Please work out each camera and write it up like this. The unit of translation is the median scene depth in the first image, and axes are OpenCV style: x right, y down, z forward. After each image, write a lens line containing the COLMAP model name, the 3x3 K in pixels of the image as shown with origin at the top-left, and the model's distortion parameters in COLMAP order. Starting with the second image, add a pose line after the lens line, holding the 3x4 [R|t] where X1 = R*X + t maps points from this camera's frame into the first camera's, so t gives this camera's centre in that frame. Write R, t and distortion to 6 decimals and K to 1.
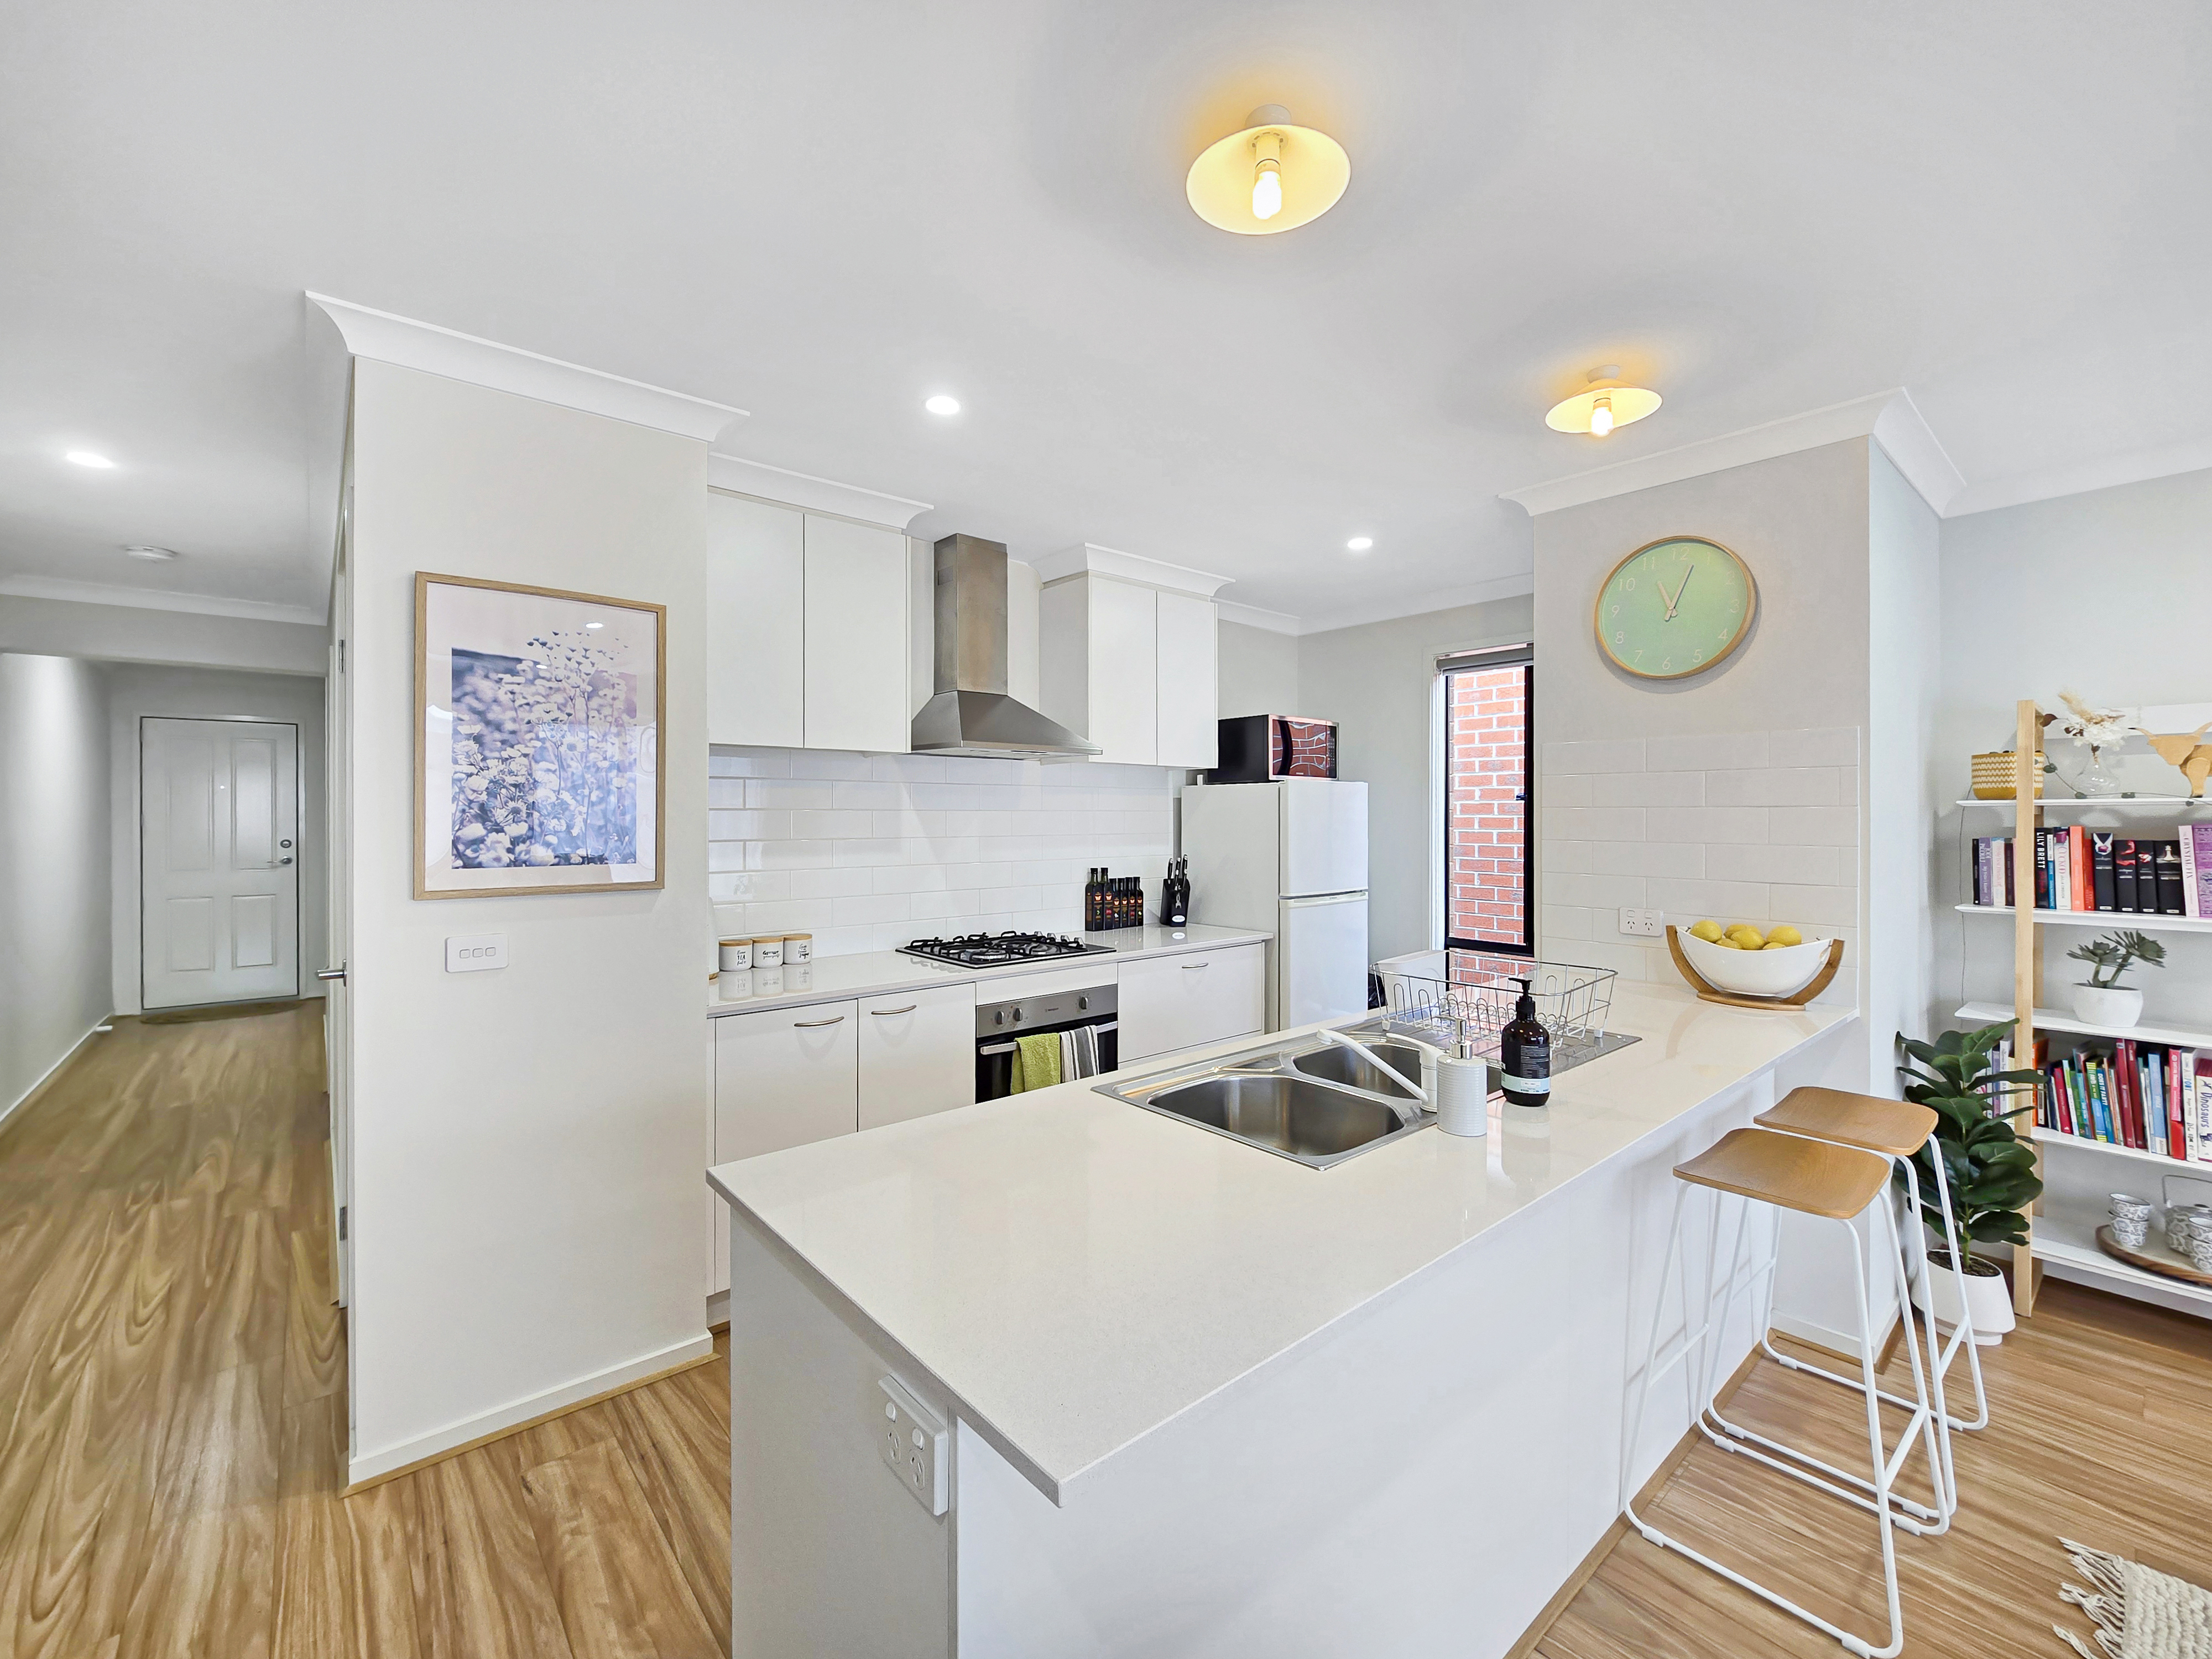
lens RADIAL K [[930.2, 0, 1087.8], [0, 930.2, 820.4], [0, 0, 1]] dist [-0.003972, 0.000367]
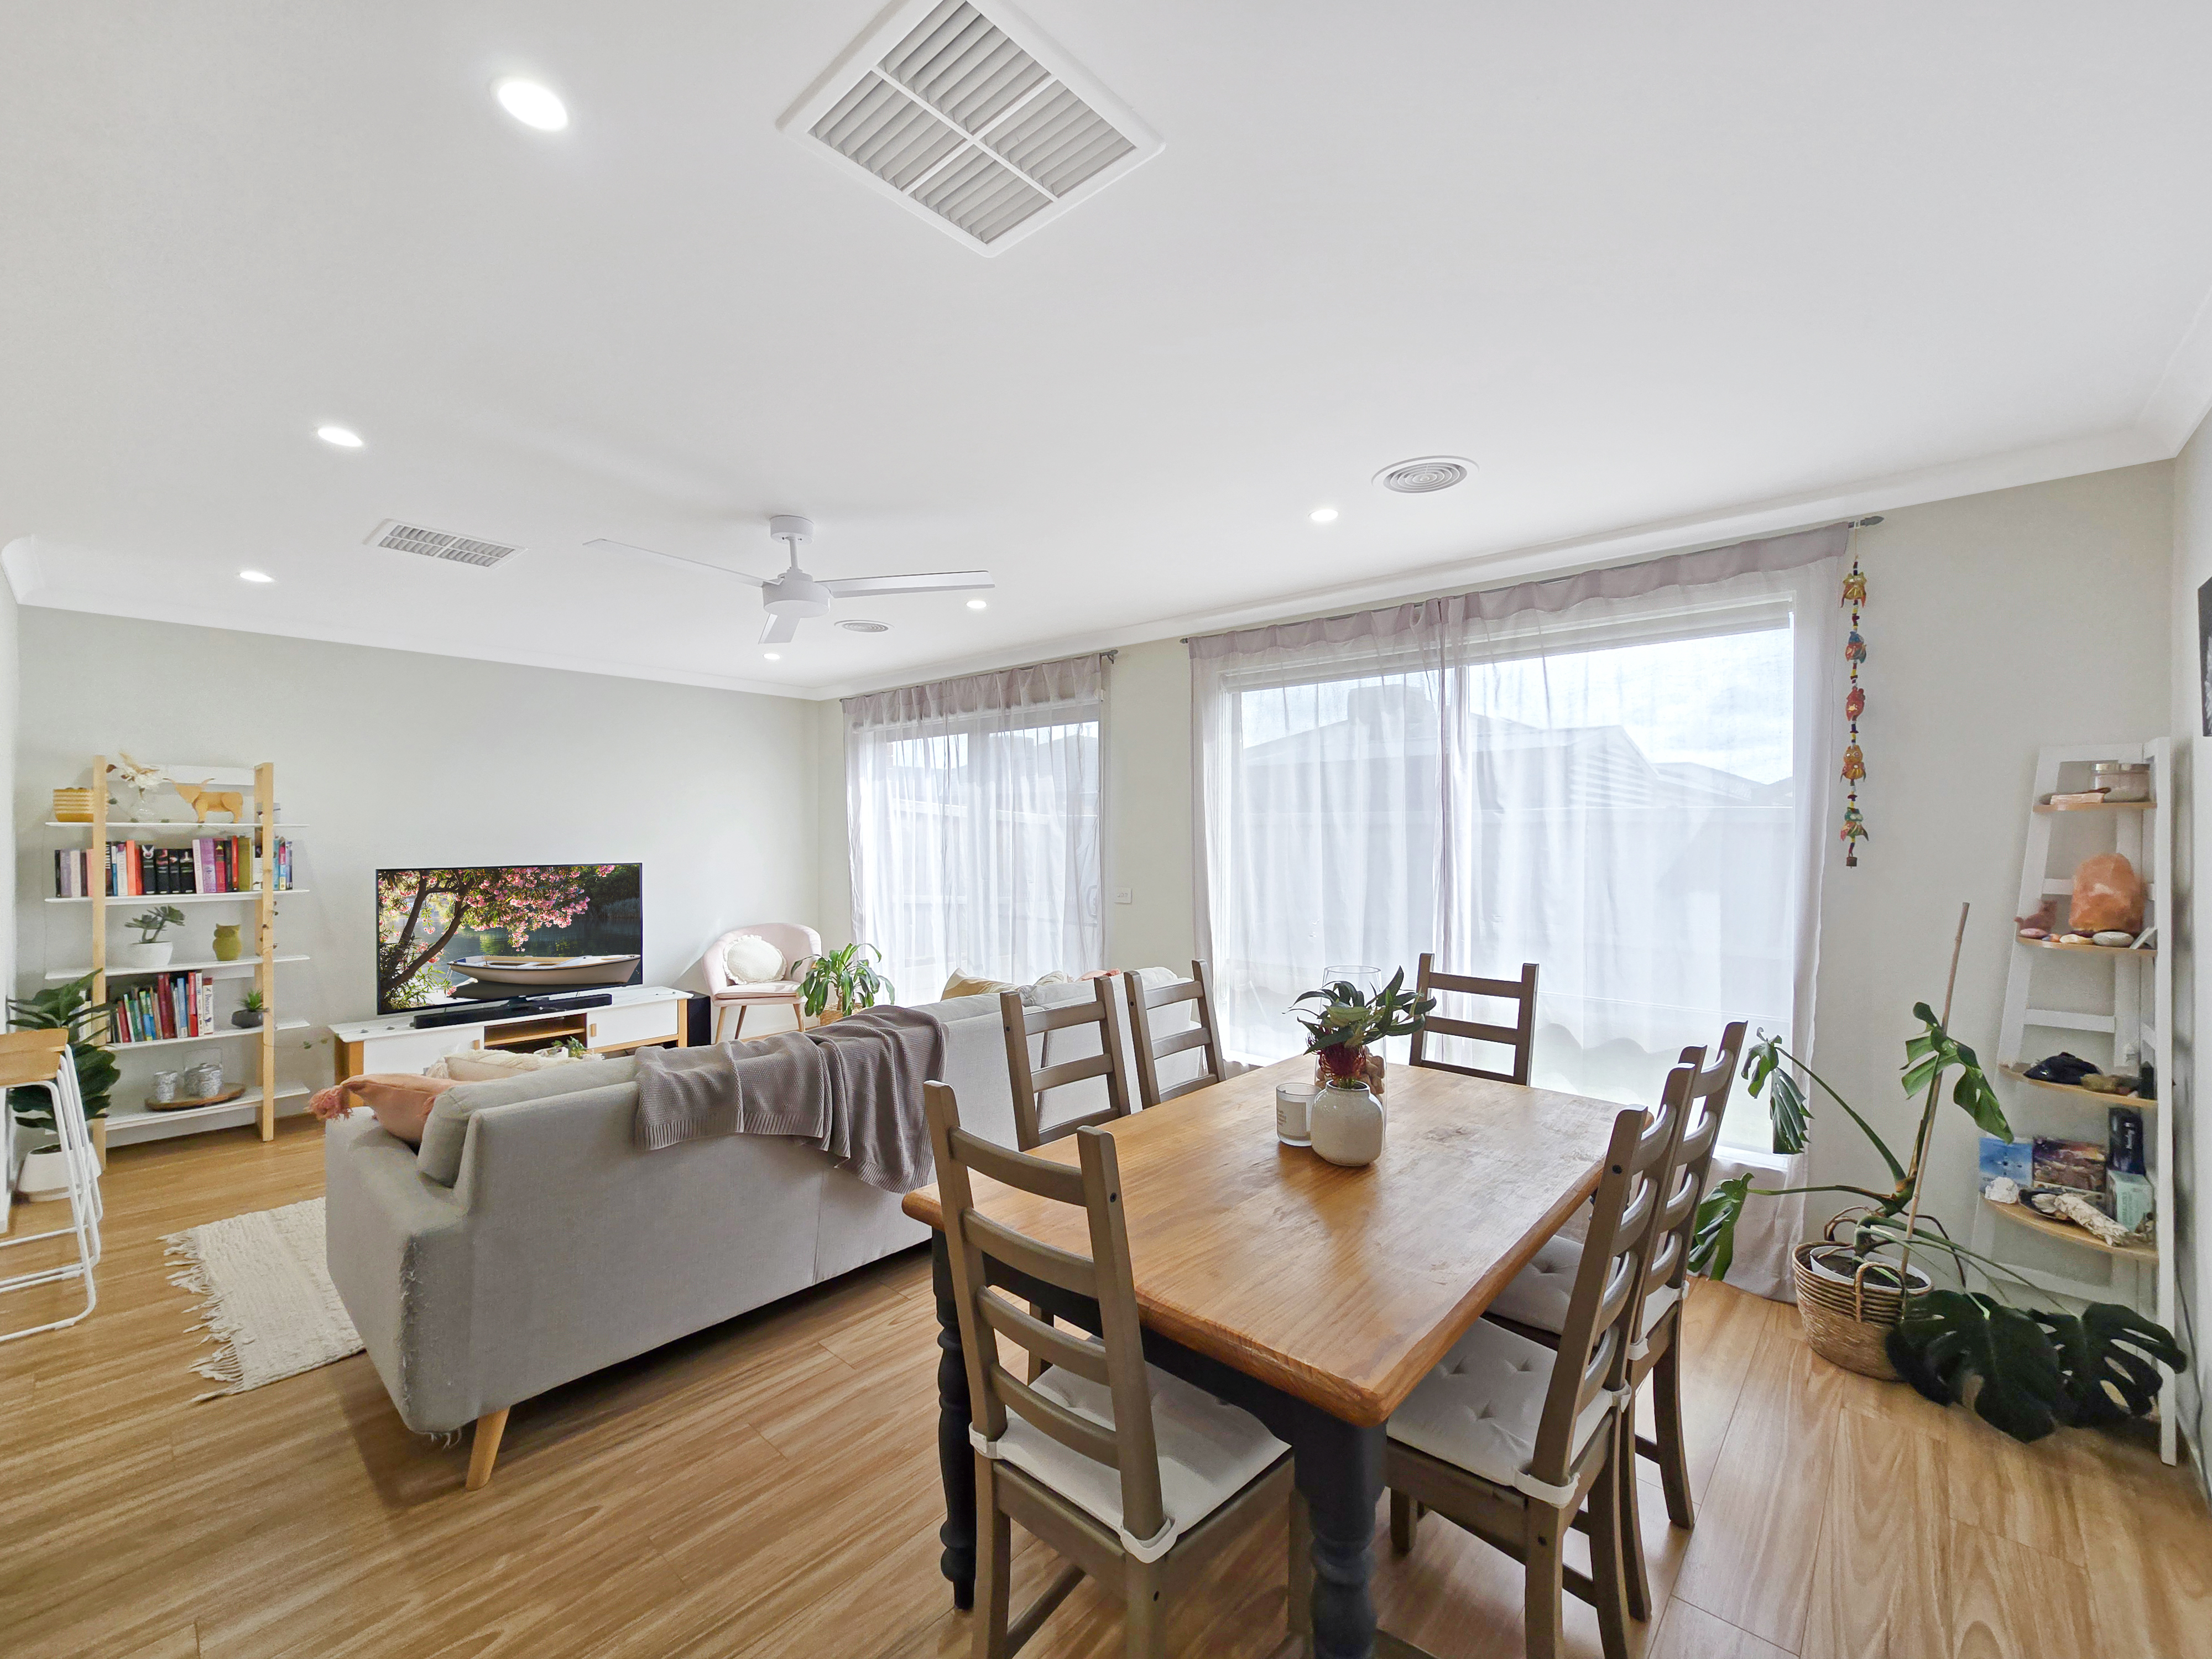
lens RADIAL K [[930.2, 0, 1100.3], [0, 930.2, 825.1], [0, 0, 1]] dist [-0.003972, 0.000367]
pose [[-0.127167, 0.009025, 0.991840, -0.739256], [0.005234, 0.999951, -0.008428, 0.002656], [-0.991867, 0.004120, -0.127208, -0.441982]]
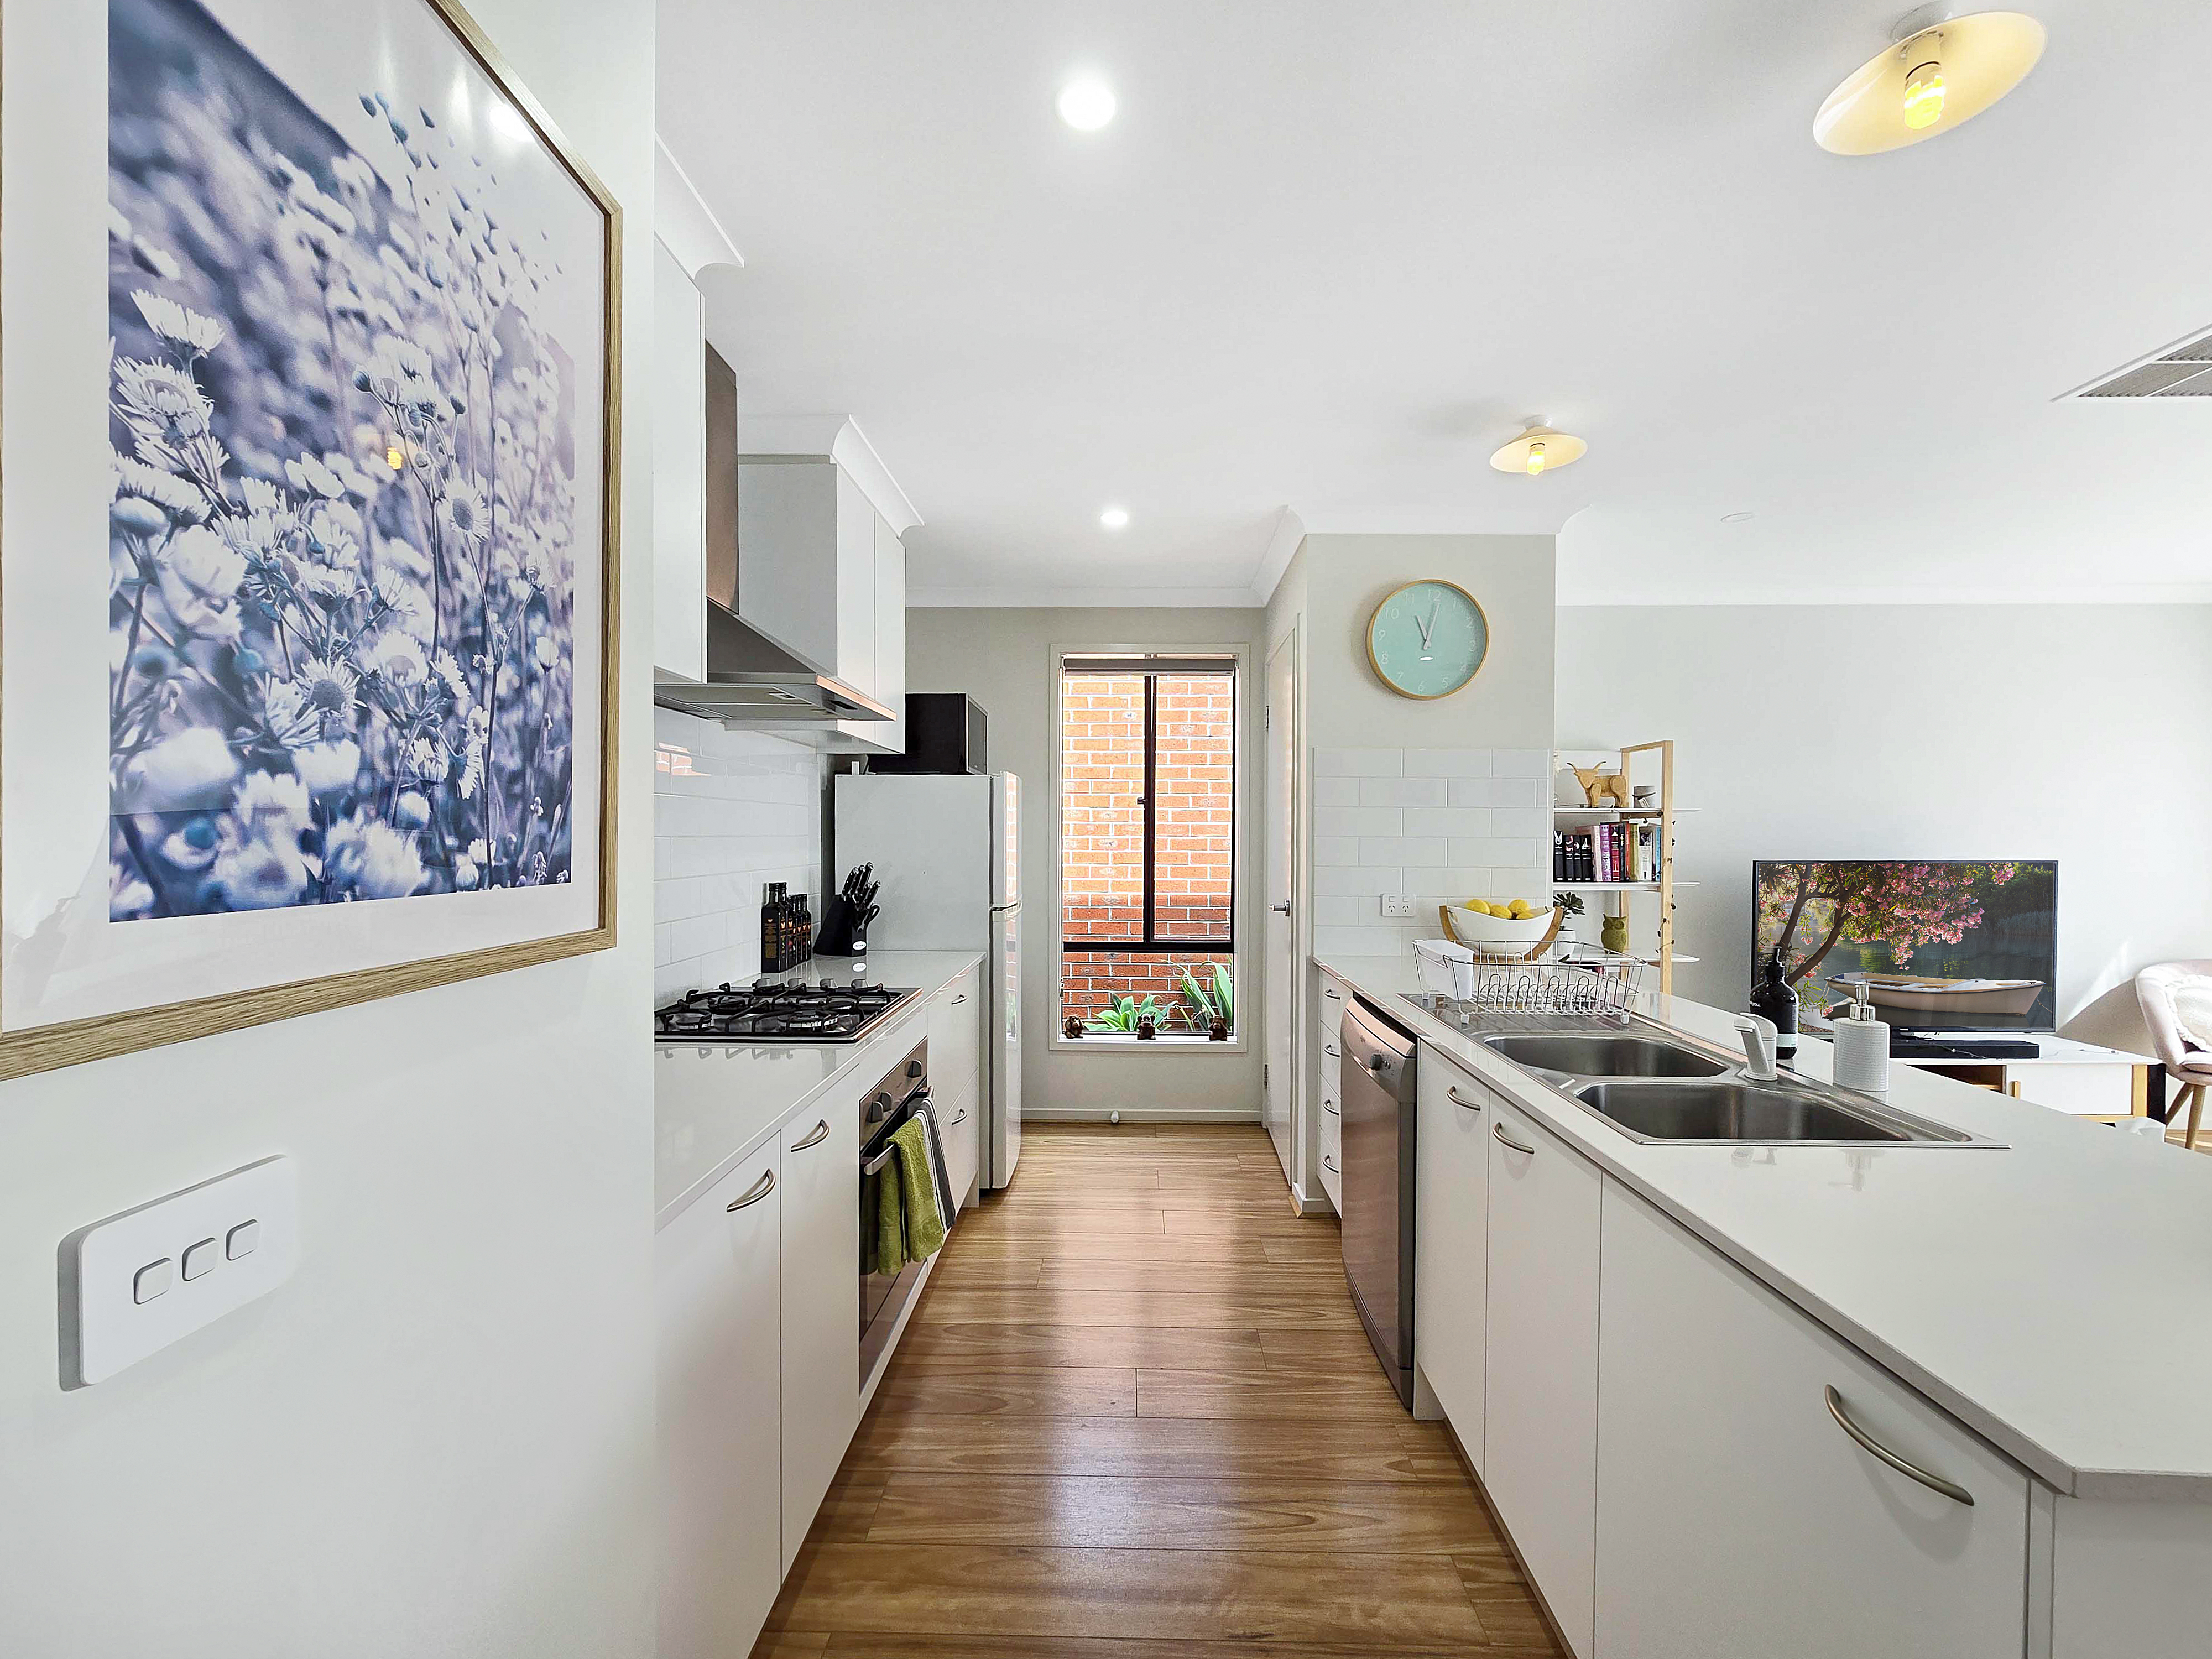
lens RADIAL K [[930.2, 0, 1116.6], [0, 930.2, 850.2], [0, 0, 1]] dist [-0.003972, 0.000367]
pose [[0.653918, -0.009145, 0.756510, -0.630547], [-0.002157, 0.999900, 0.013951, 0.028614], [-0.756563, -0.010754, 0.653833, 0.609959]]
